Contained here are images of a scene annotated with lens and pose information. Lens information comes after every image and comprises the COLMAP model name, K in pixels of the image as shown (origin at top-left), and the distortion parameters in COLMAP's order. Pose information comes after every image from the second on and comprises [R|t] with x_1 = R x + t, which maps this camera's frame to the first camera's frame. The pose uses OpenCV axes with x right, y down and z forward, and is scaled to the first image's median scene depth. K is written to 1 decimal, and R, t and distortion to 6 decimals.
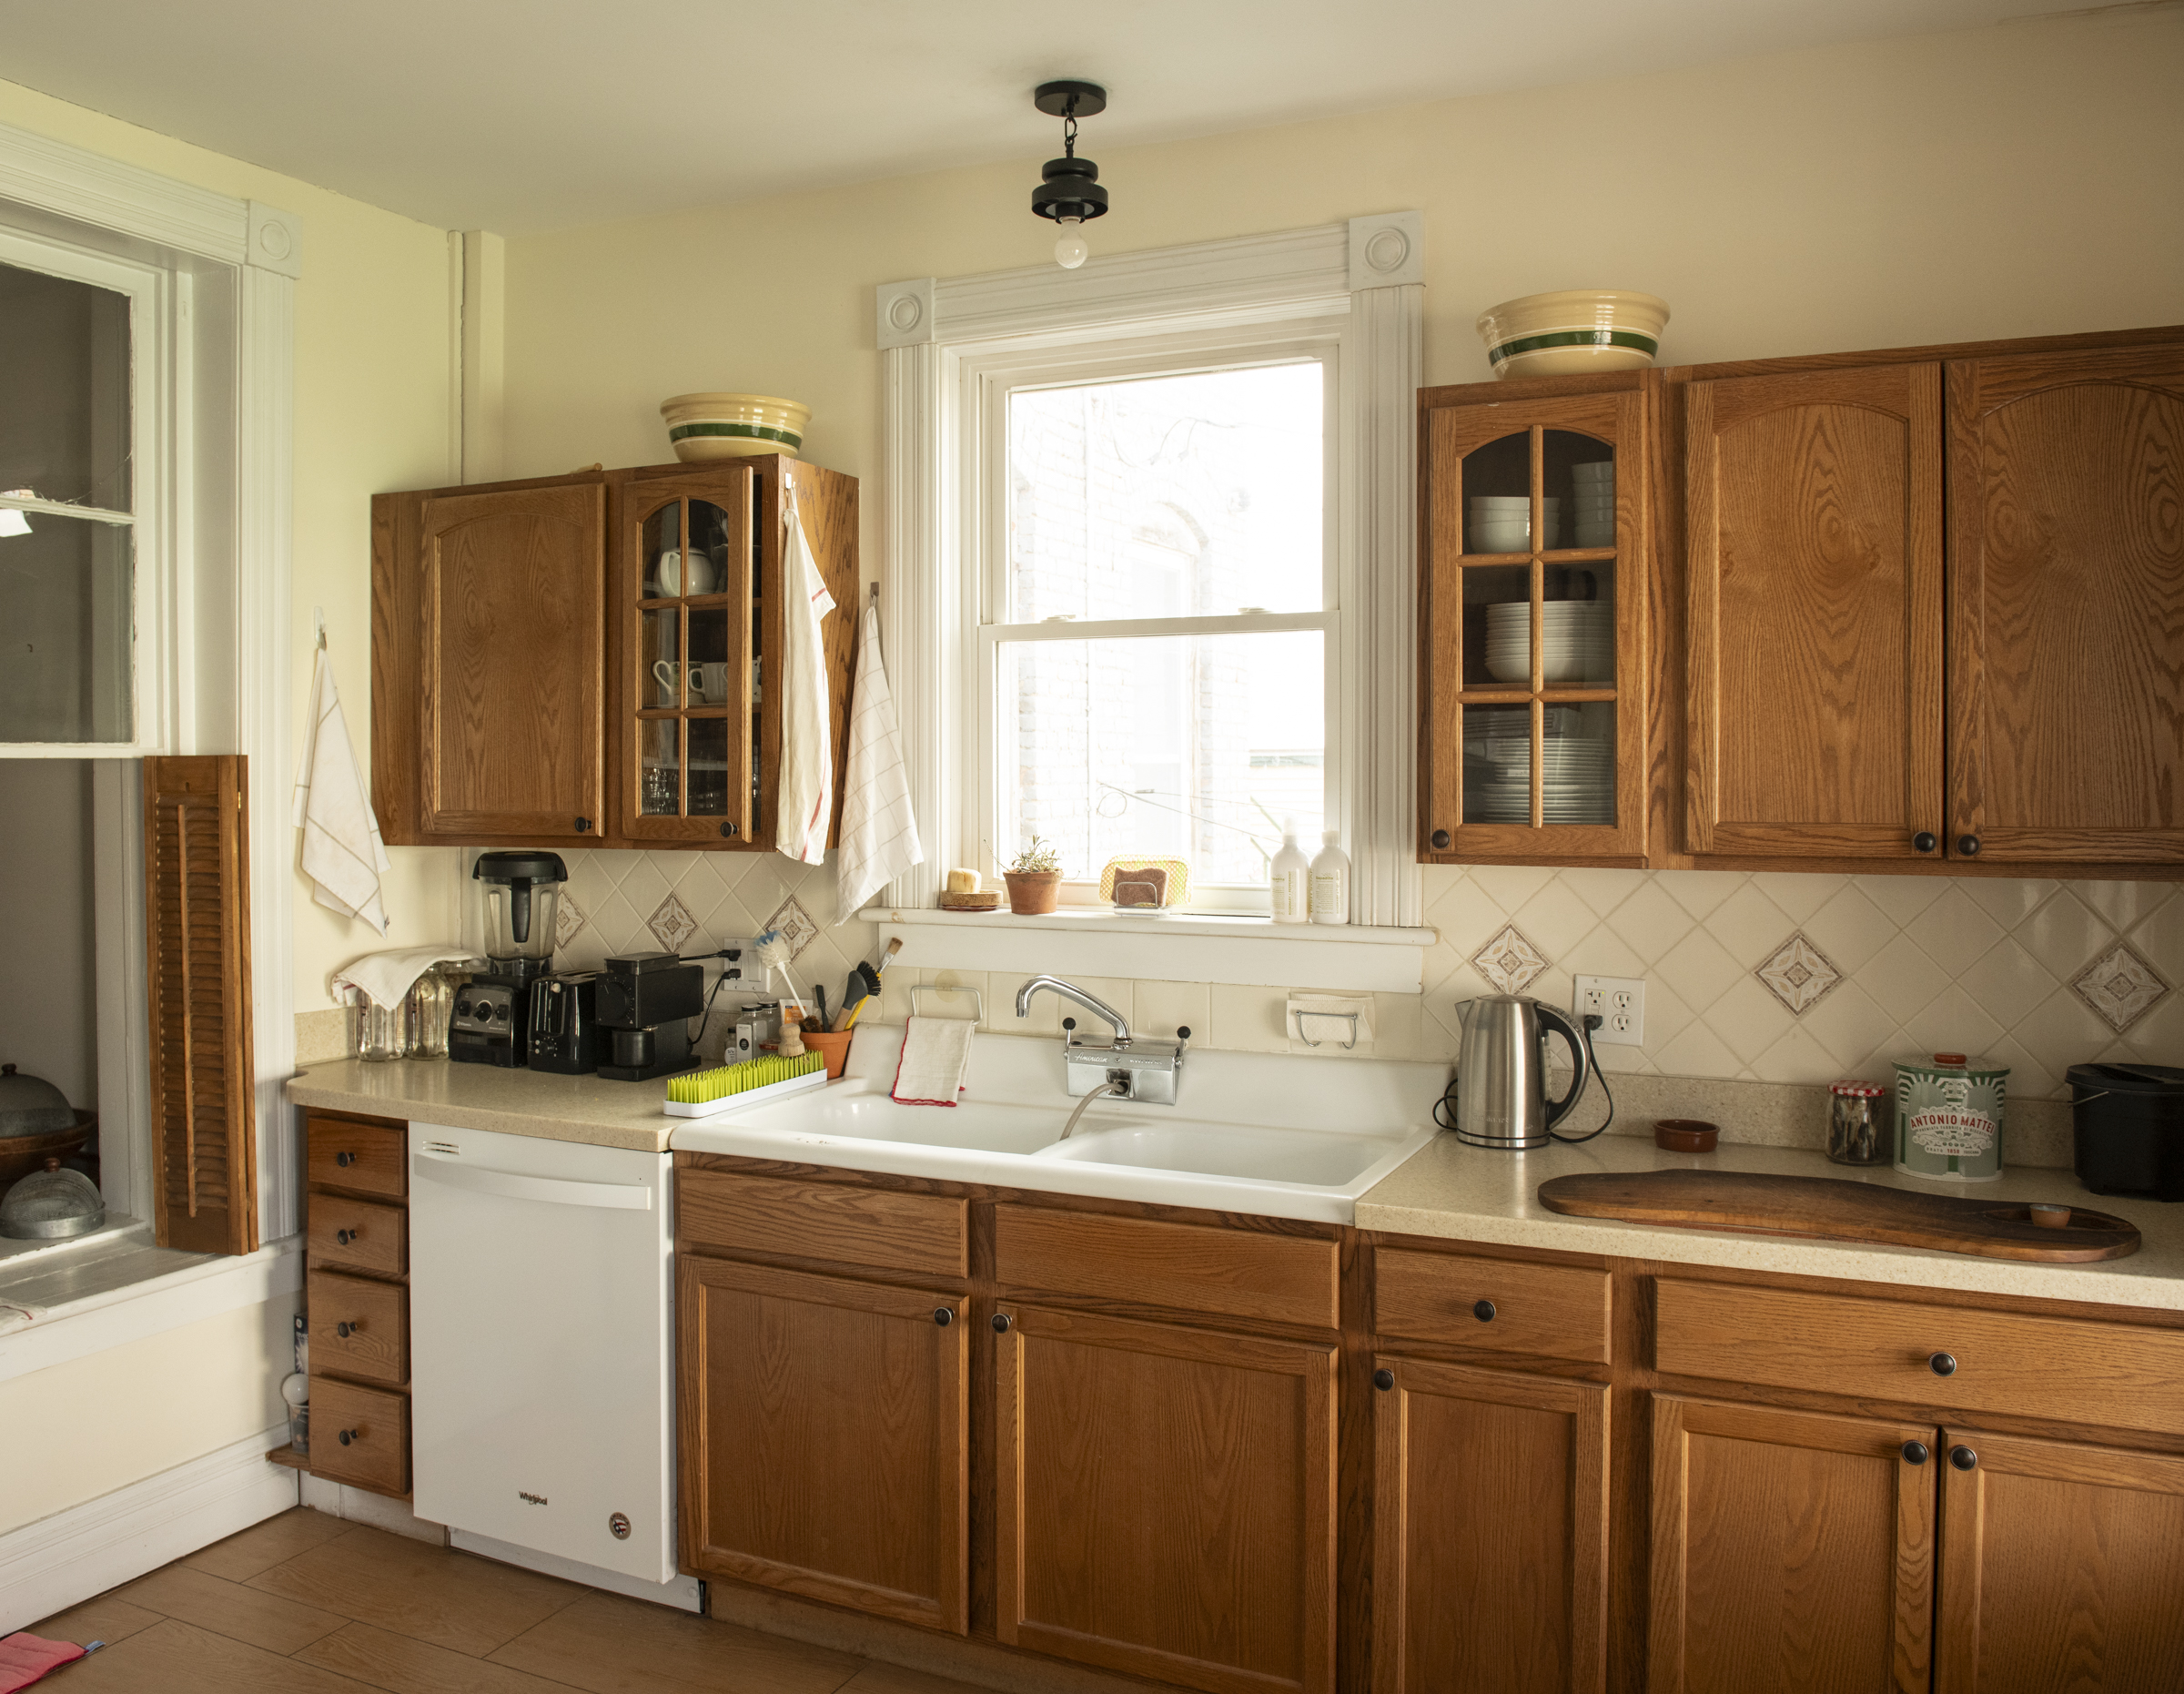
lens RADIAL K [[1617.0, 0, 970.6], [0, 1617.0, 824.1], [0, 0, 1]] dist [-0.051324, -0.000073]
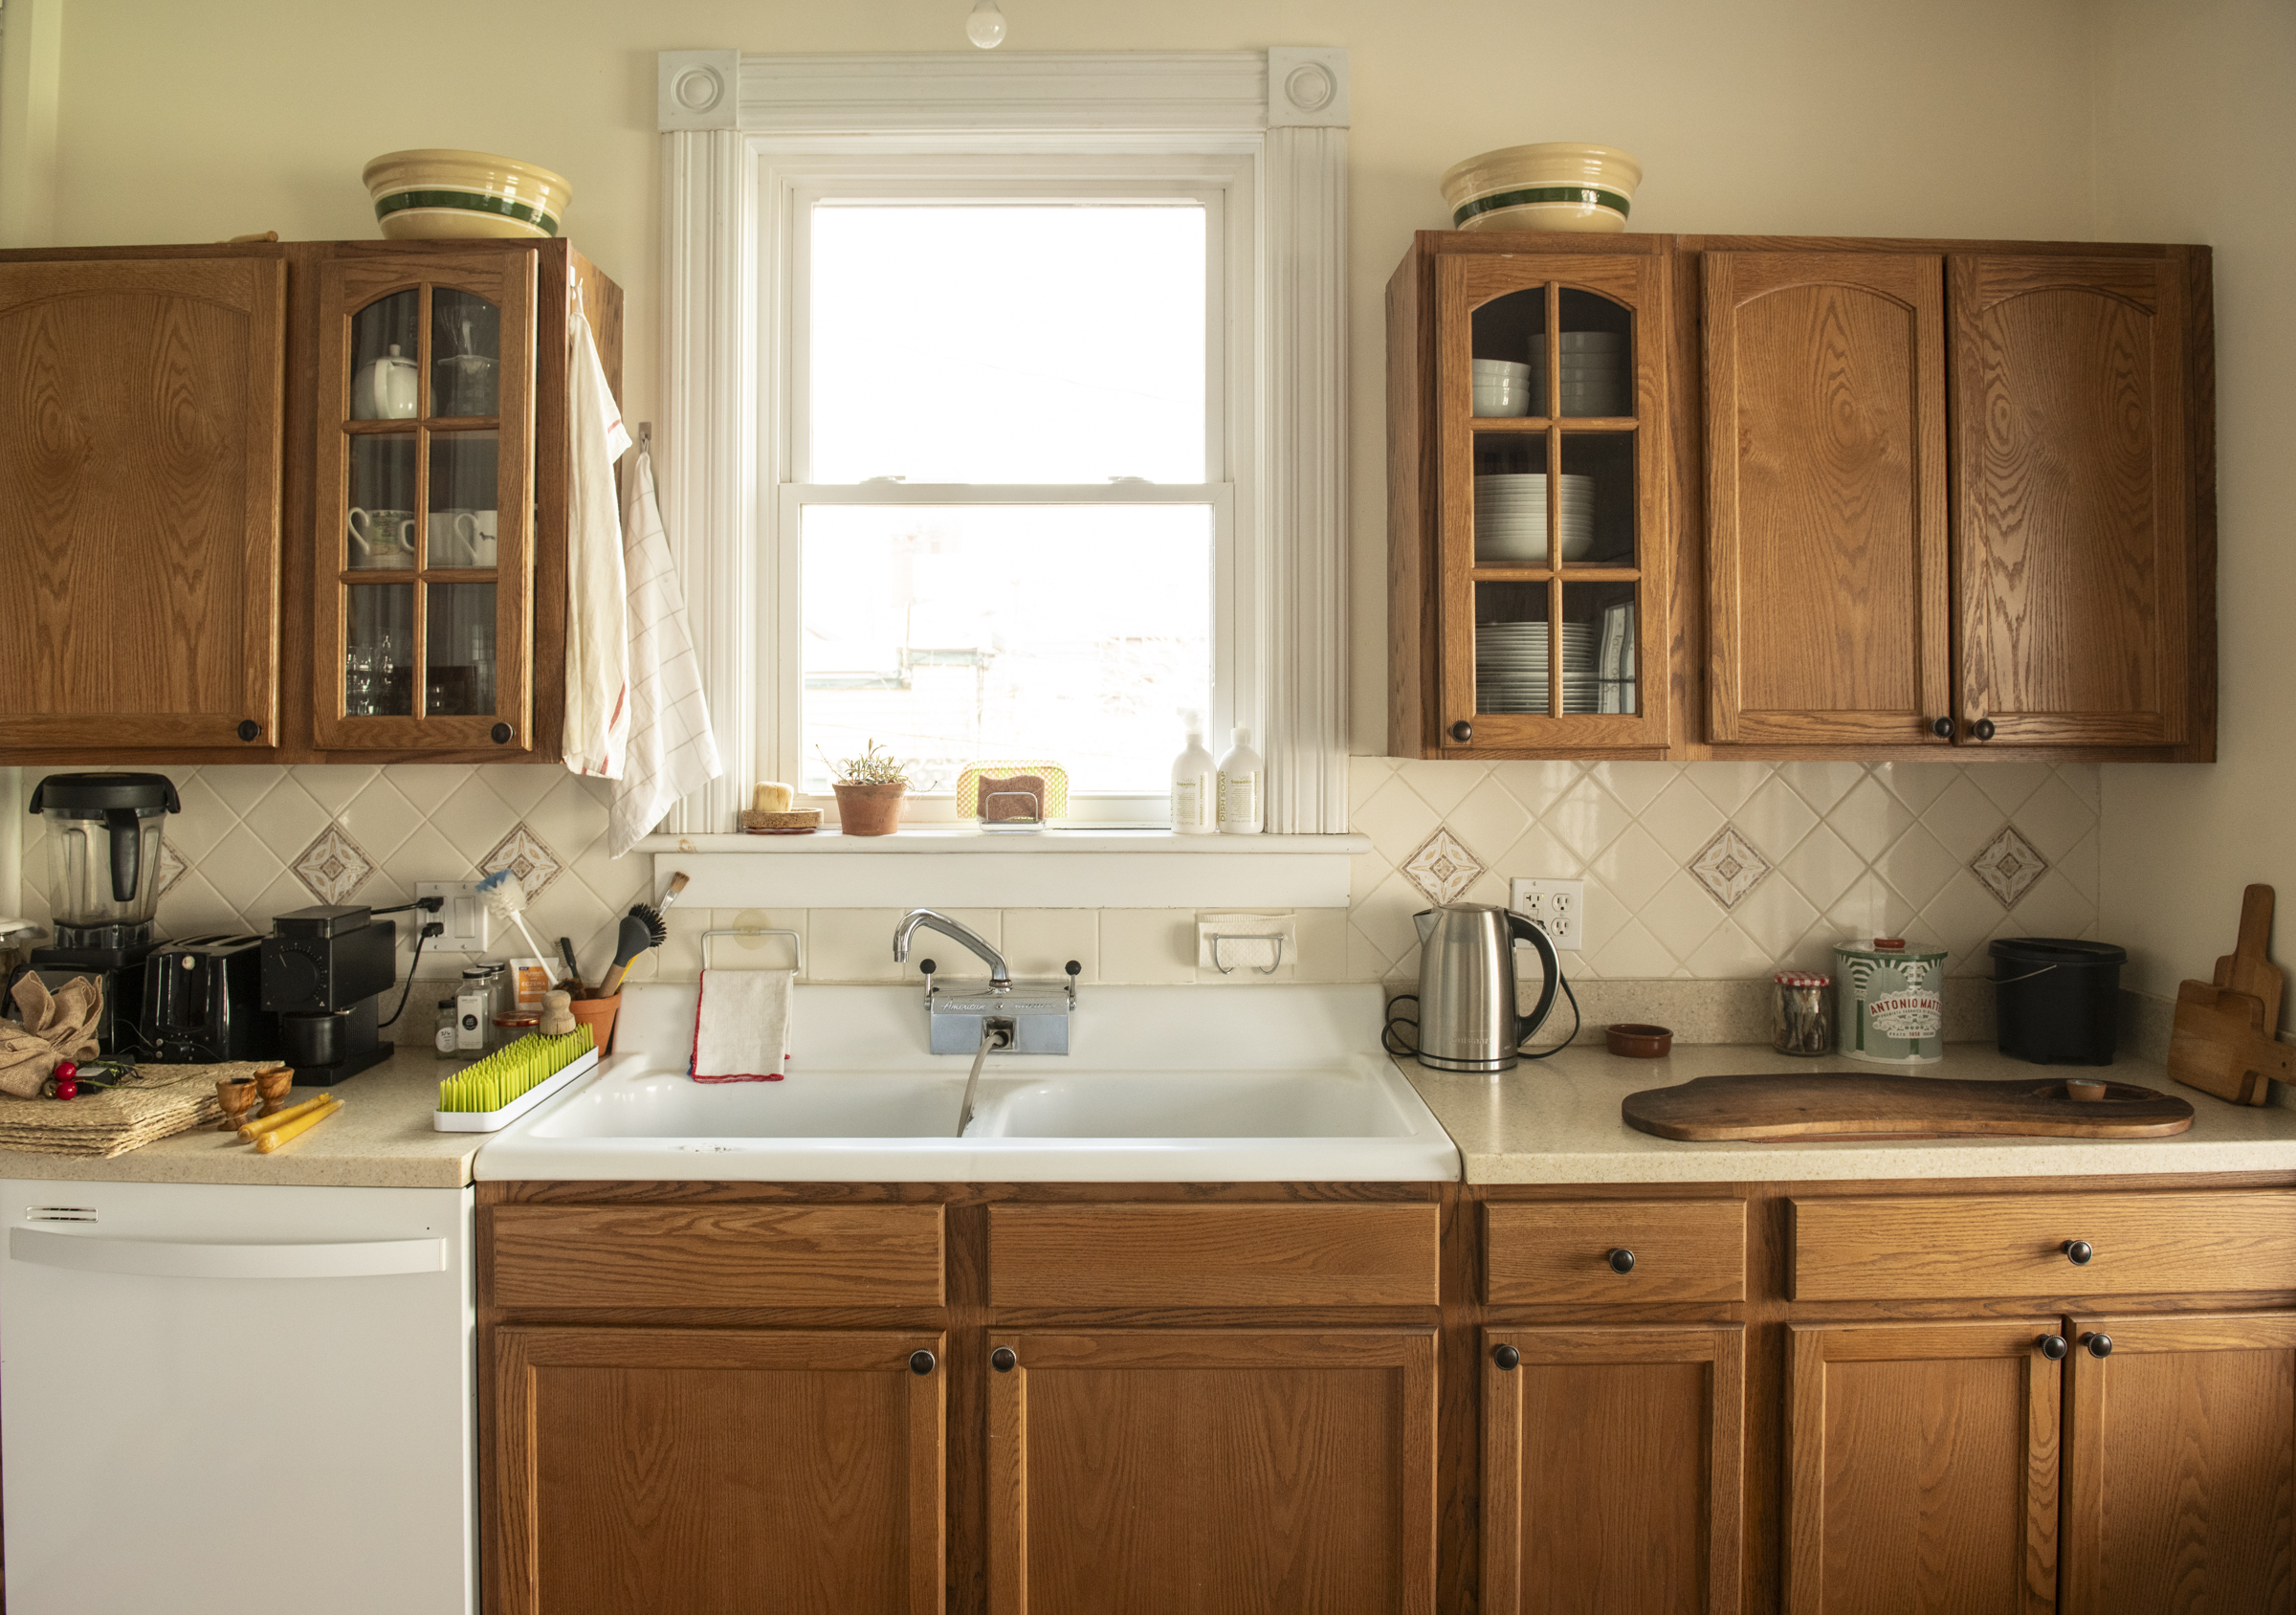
lens RADIAL K [[1619.5, 0, 1062.1], [0, 1619.5, 700.8], [0, 0, 1]] dist [-0.049915, 0.000690]
pose [[0.906375, 0.001243, 0.422473, -0.270391], [0.010706, 0.999607, -0.025909, 0.012059], [-0.422339, 0.028006, 0.906005, 0.263735]]
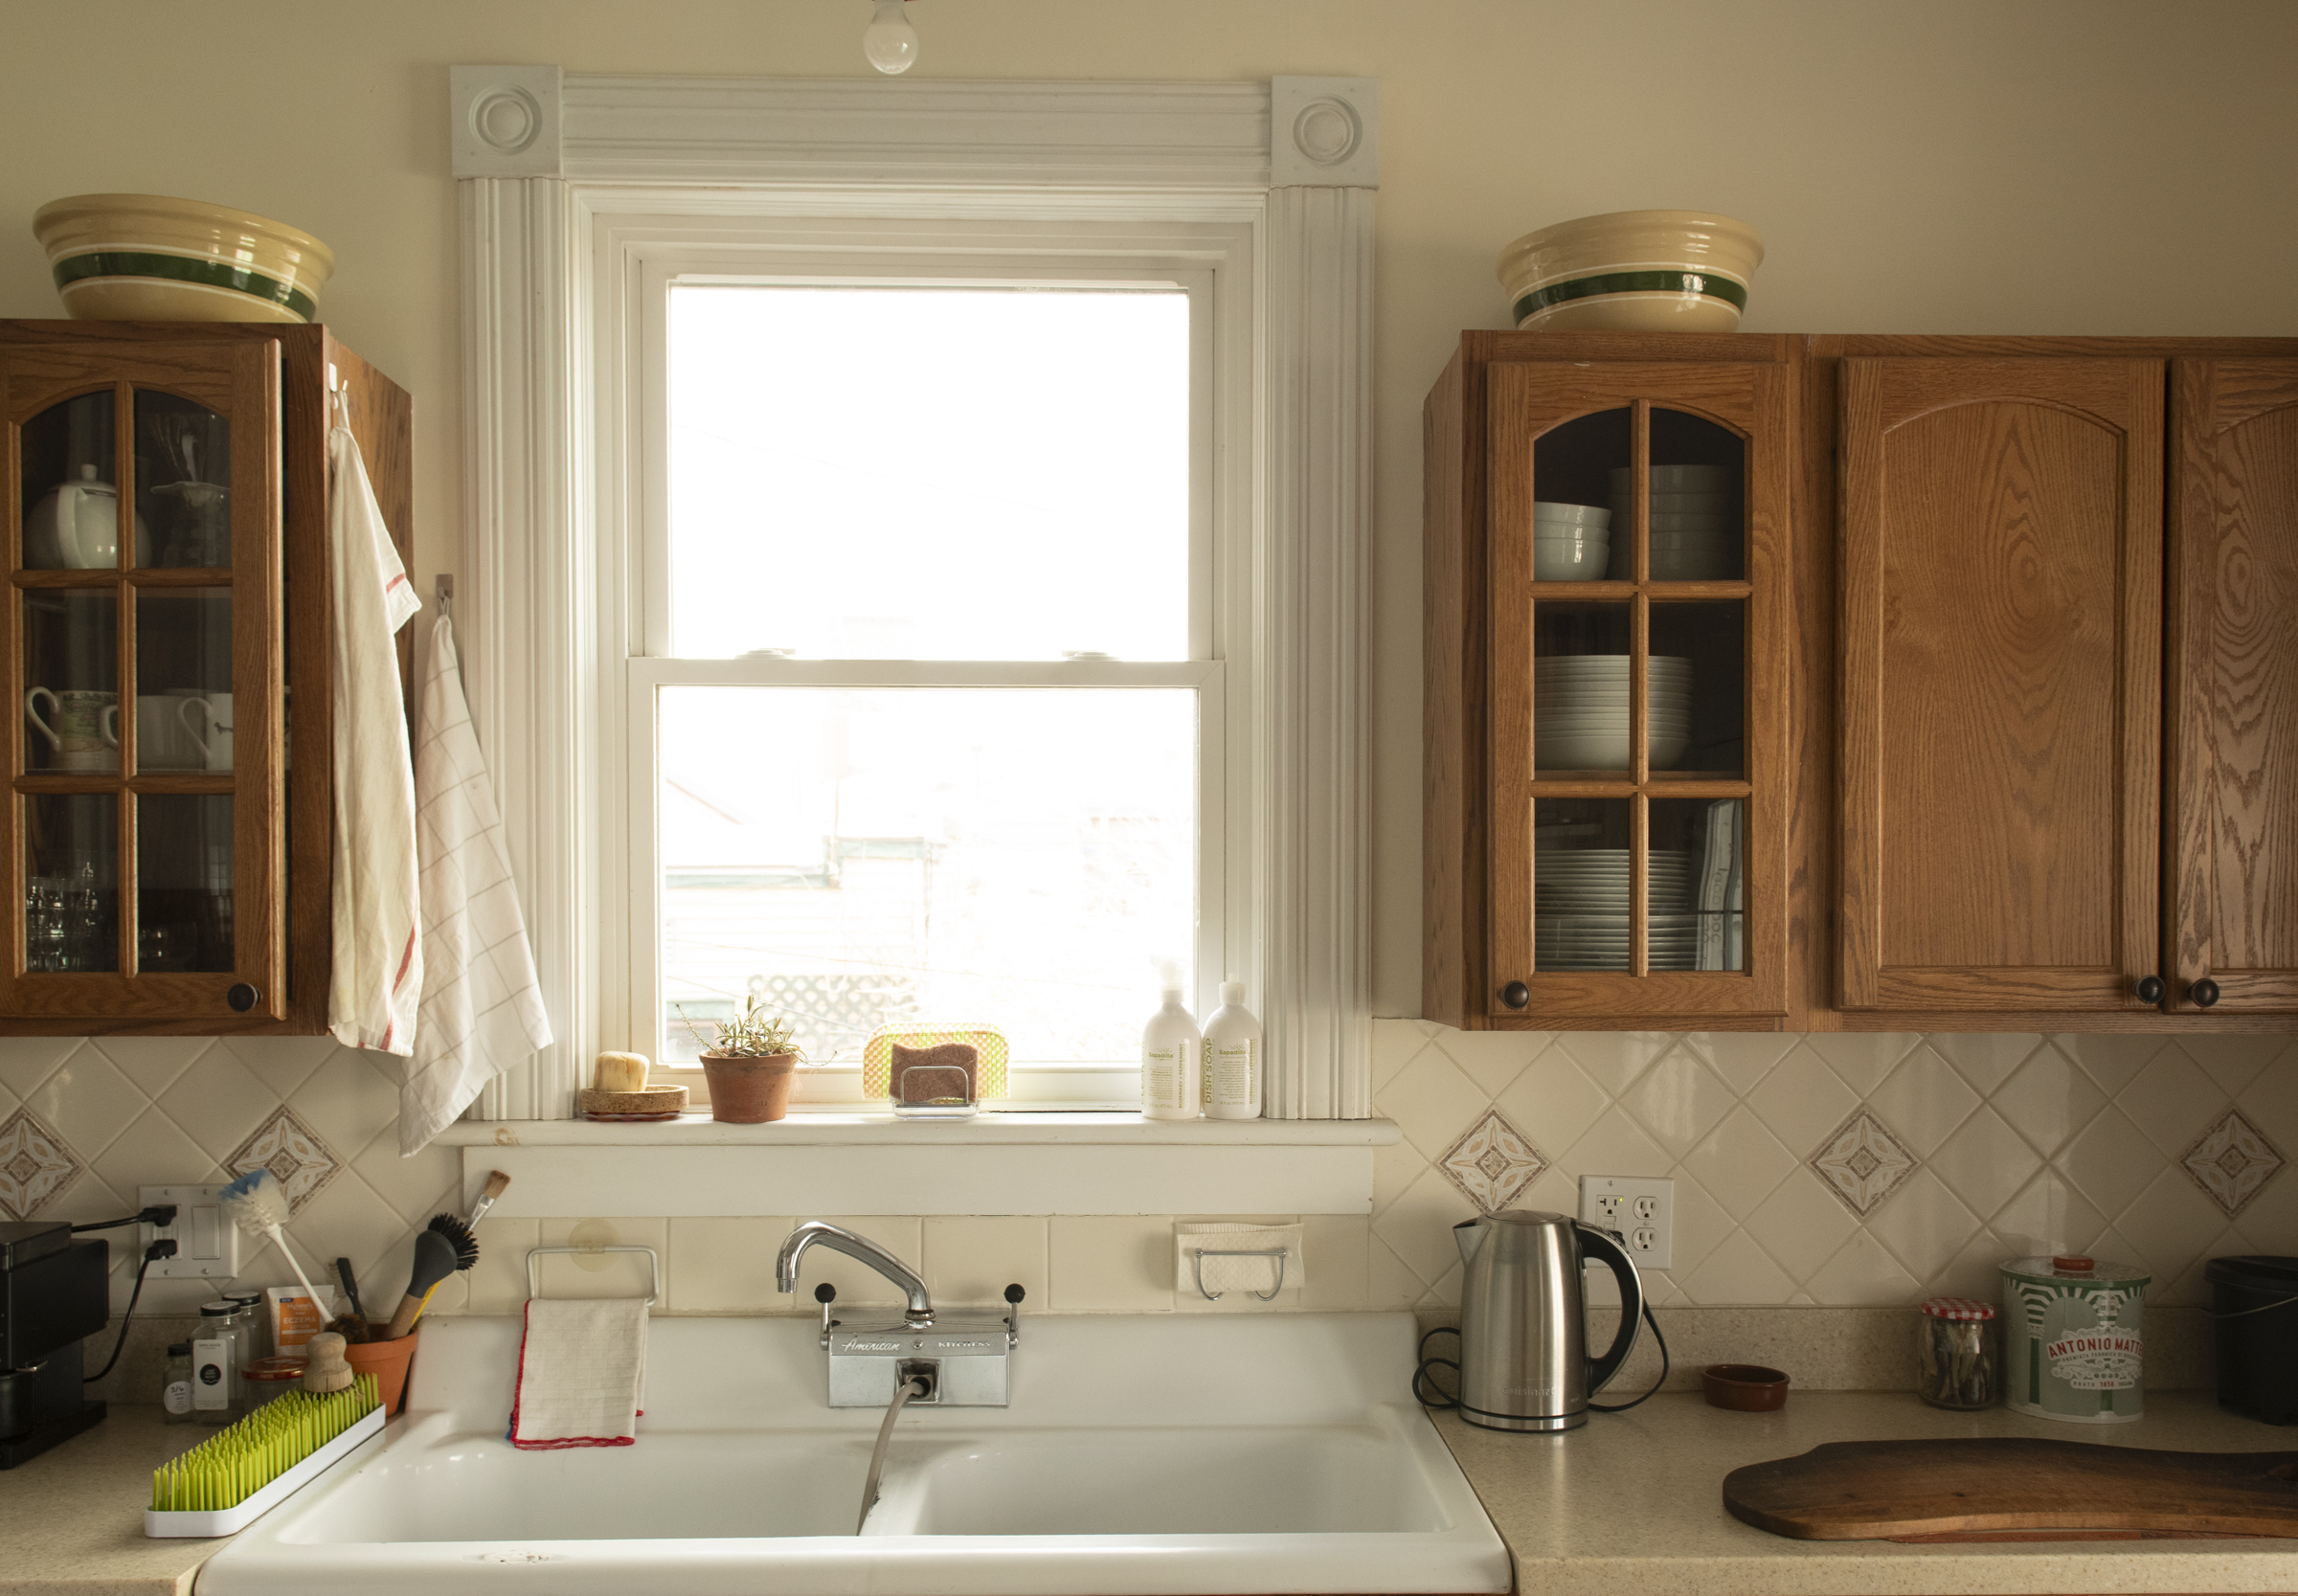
lens RADIAL K [[2014.3, 0, 1108.8], [0, 2014.3, 966.3], [0, 0, 1]] dist [0.014665, 0.008105]
pose [[0.890405, -0.013194, 0.454977, -0.236490], [0.011614, 0.999913, 0.006267, -0.009635], [-0.455020, -0.000296, 0.890481, 0.295950]]
